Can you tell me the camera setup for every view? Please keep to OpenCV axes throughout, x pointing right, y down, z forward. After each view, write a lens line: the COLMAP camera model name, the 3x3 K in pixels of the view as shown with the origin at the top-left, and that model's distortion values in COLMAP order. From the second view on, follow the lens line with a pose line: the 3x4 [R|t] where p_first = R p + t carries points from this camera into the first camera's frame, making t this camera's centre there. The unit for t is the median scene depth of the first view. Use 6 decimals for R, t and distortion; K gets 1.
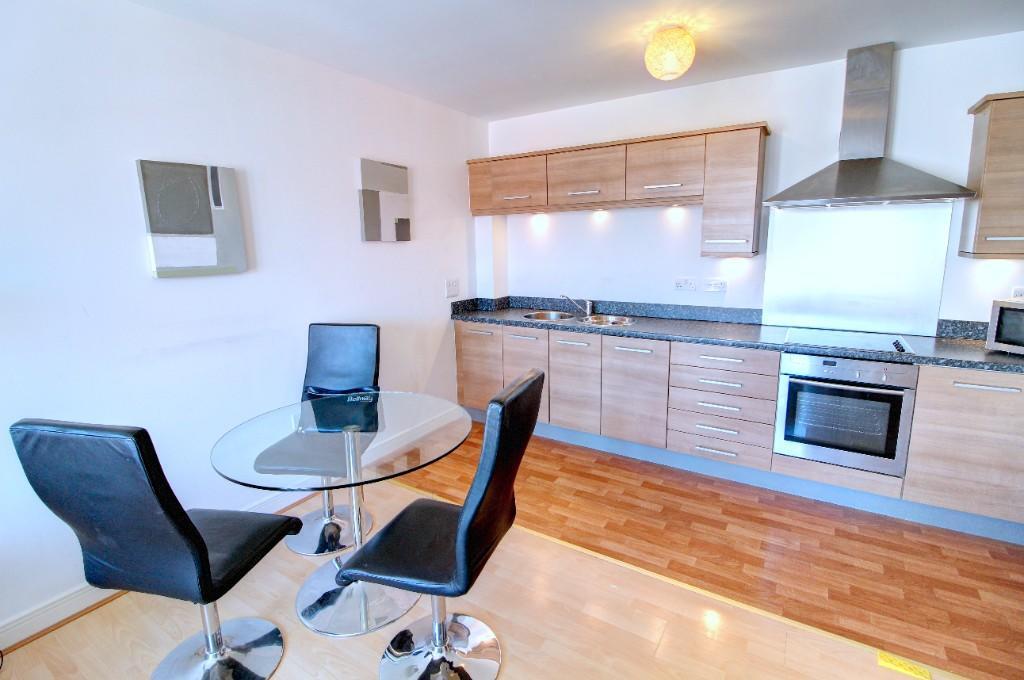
lens RADIAL K [[480.7, 0, 518.0], [0, 480.7, 320.0], [0, 0, 1]] dist [0.001123, -0.000138]
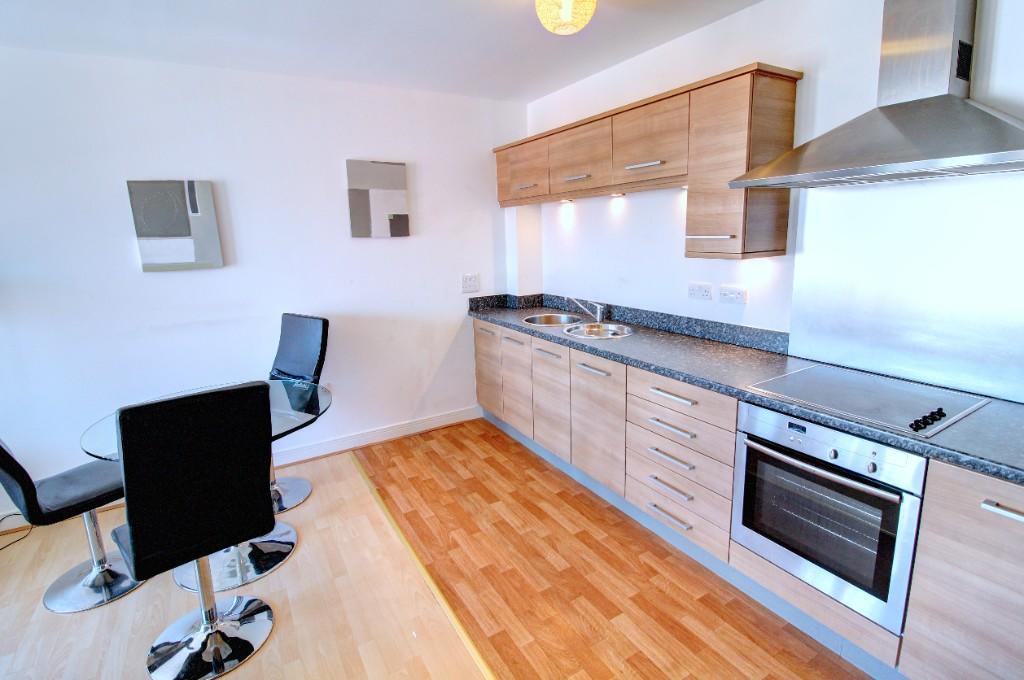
lens RADIAL K [[495.2, 0, 514.2], [0, 495.2, 318.6], [0, 0, 1]] dist [-0.001099, -0.000788]
pose [[0.886563, 0.071440, -0.457058, 0.496465], [-0.059513, 0.997407, 0.040461, -0.050664], [0.458763, -0.008670, 0.888516, 0.188193]]
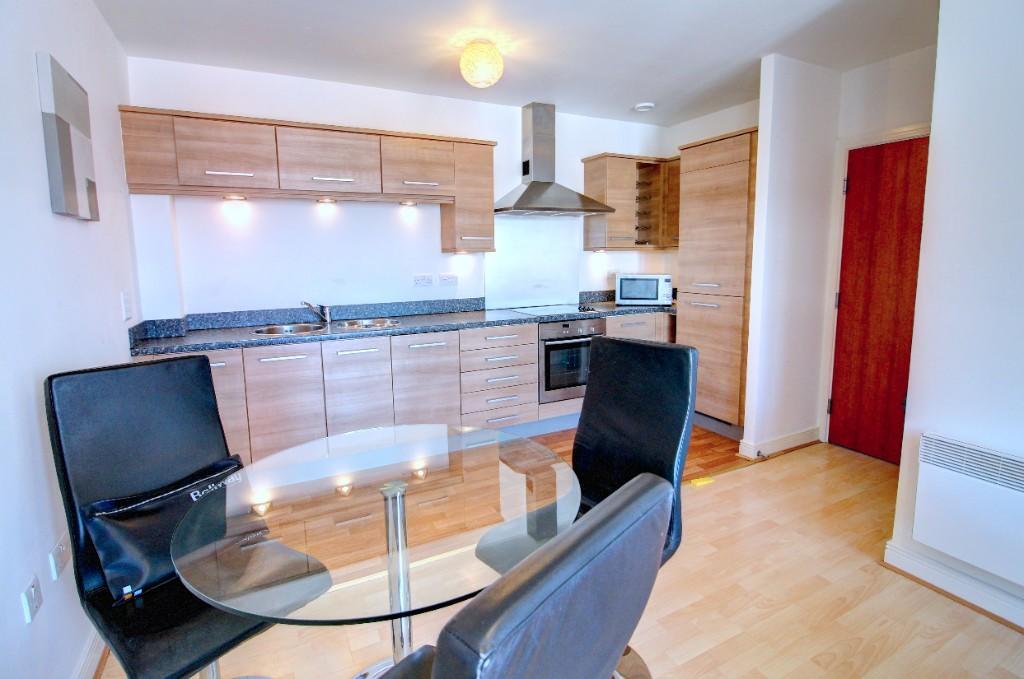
lens RADIAL K [[495.2, 0, 514.2], [0, 495.2, 318.1], [0, 0, 1]] dist [-0.001099, -0.000788]
pose [[0.513787, -0.102954, 0.851718, -0.523857], [0.143434, 0.989108, 0.033036, -0.000961], [-0.845842, 0.105192, 0.522958, 0.309049]]
